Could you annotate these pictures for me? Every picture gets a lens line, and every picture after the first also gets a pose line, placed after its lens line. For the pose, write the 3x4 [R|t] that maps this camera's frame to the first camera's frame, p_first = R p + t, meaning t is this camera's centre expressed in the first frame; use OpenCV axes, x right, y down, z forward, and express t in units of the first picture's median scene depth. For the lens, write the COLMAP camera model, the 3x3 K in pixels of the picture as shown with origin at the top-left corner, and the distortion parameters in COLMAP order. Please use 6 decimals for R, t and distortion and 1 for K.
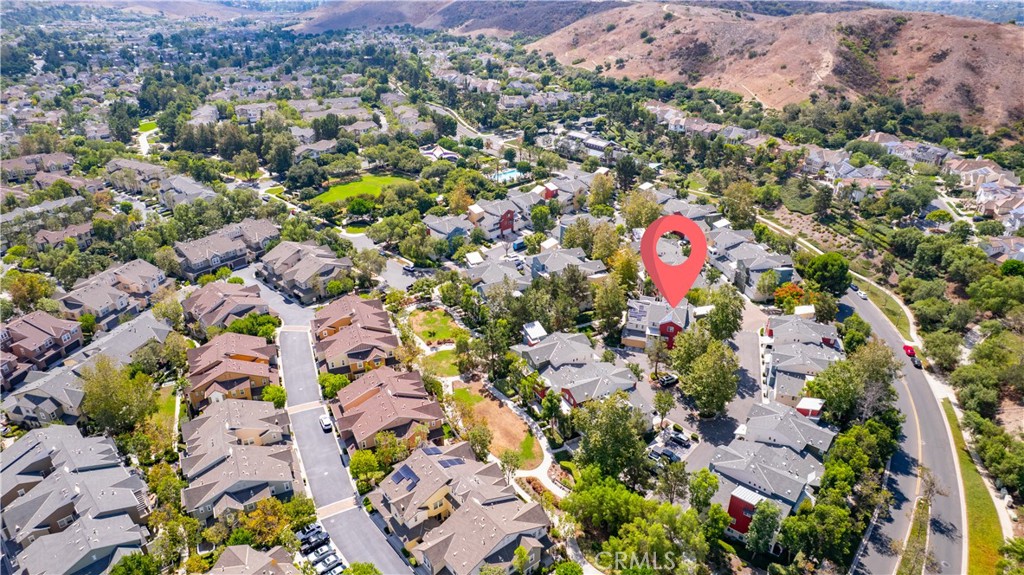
lens RADIAL K [[664.4, 0, 512.4], [0, 664.4, 288.2], [0, 0, 1]] dist [-0.010413, 0.004105]
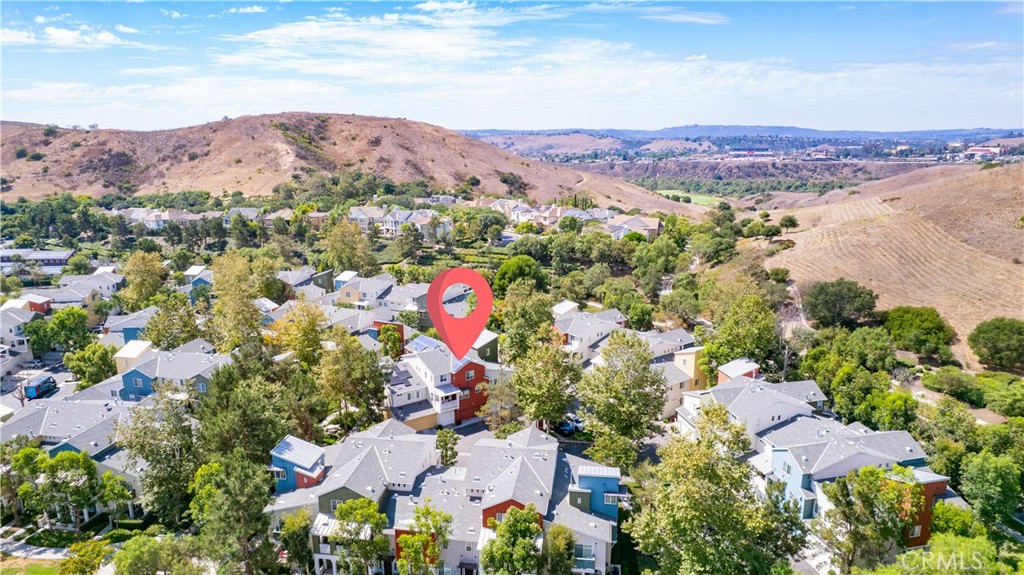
lens RADIAL K [[664.4, 0, 511.5], [0, 664.4, 285.7], [0, 0, 1]] dist [-0.010413, 0.004105]
pose [[0.618879, -0.193477, 0.761285, -0.075441], [0.369282, 0.927070, -0.064594, 0.015421], [-0.693267, 0.321105, 0.645191, 0.216101]]
